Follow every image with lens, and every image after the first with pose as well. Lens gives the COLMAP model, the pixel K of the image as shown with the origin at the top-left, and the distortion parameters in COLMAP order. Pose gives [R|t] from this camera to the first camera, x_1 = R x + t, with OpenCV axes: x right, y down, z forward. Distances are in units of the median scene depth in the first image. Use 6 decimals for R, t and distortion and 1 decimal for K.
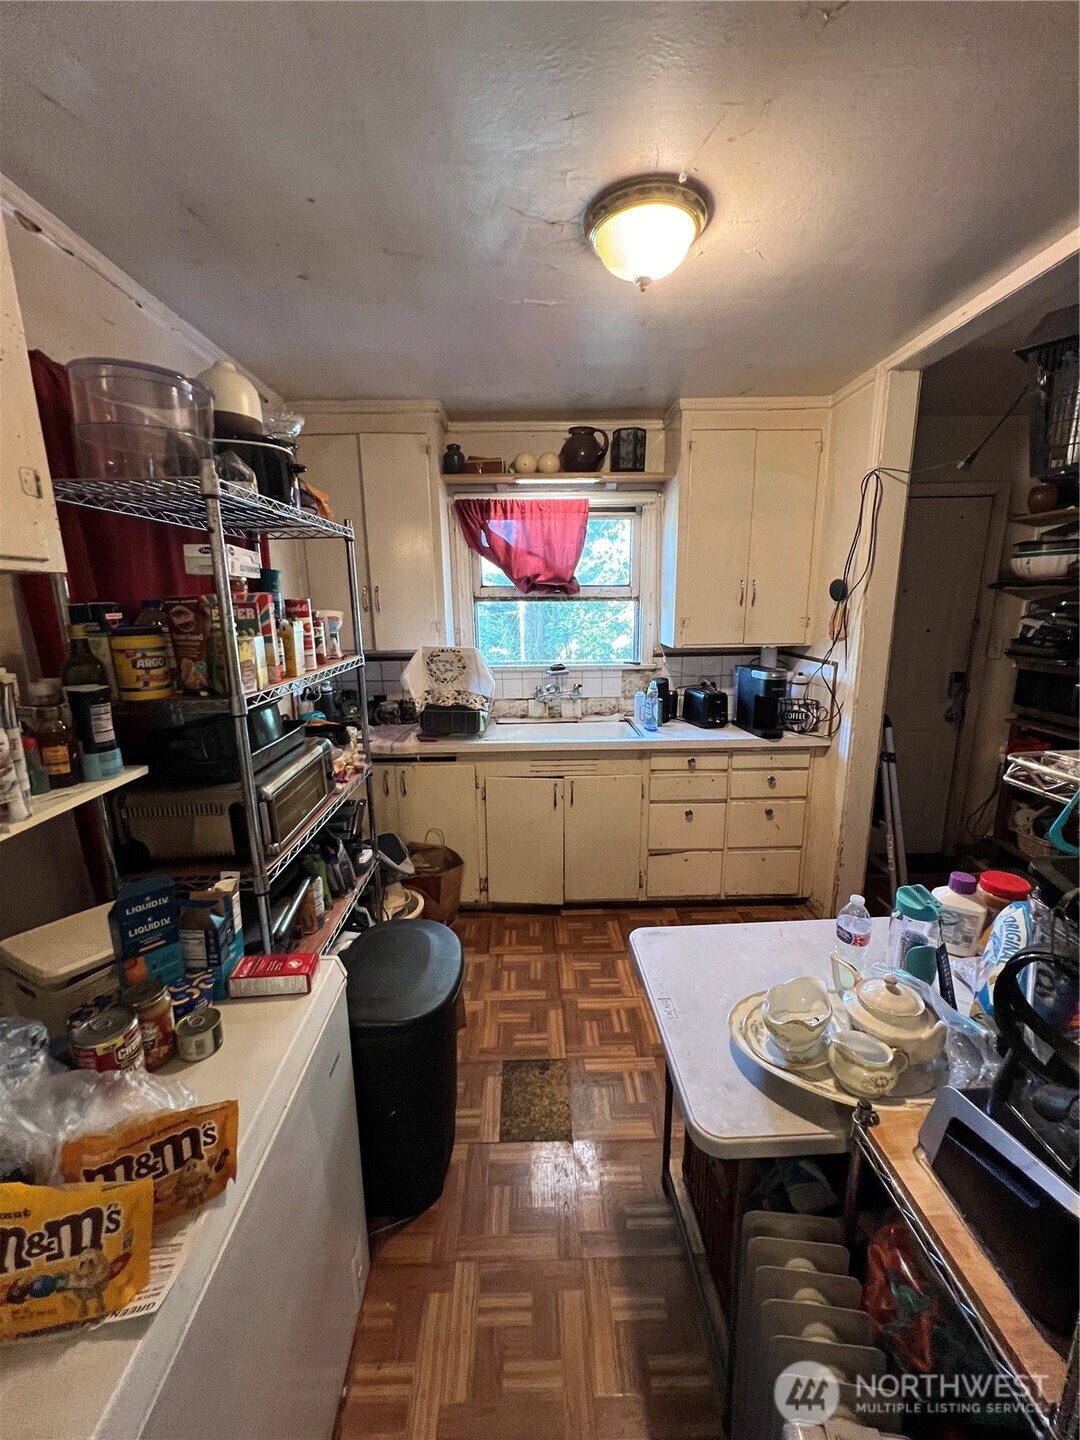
lens RADIAL K [[574.8, 0, 538.8], [0, 574.8, 721.0], [0, 0, 1]] dist [-0.001655, 0.000000]
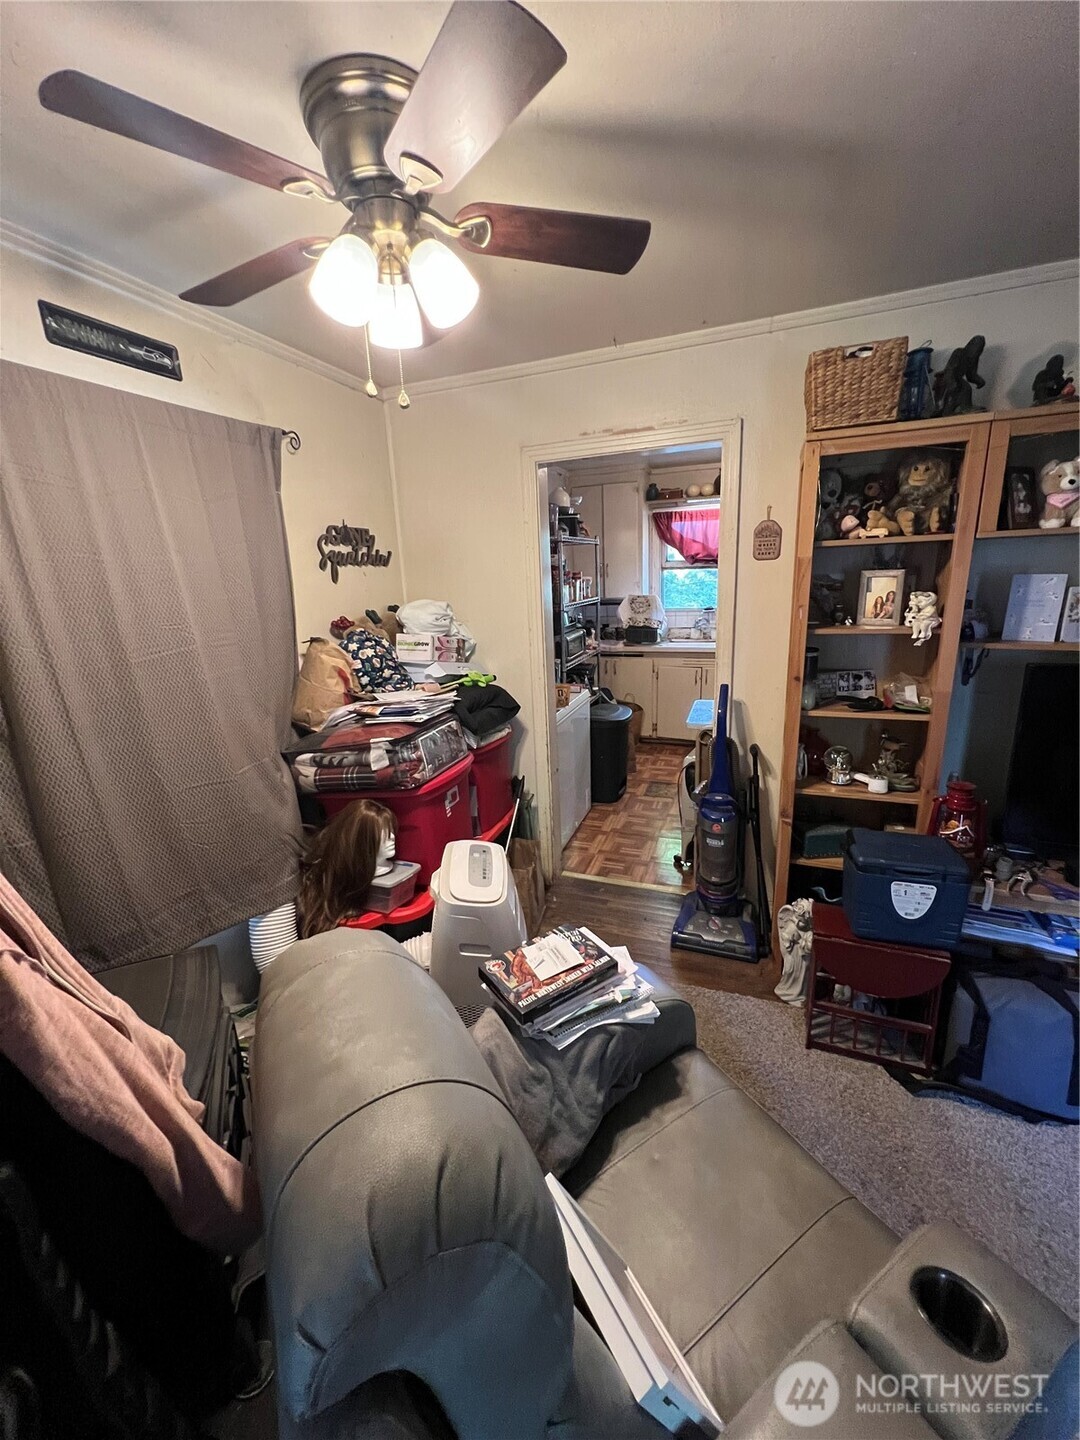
lens RADIAL K [[574.8, 0, 538.3], [0, 574.8, 716.9], [0, 0, 1]] dist [-0.001655, 0.000000]
pose [[0.926971, 0.069113, -0.368713, 0.236974], [-0.050923, 0.996967, 0.058851, 0.167485], [0.371662, -0.035777, 0.927679, -0.849657]]
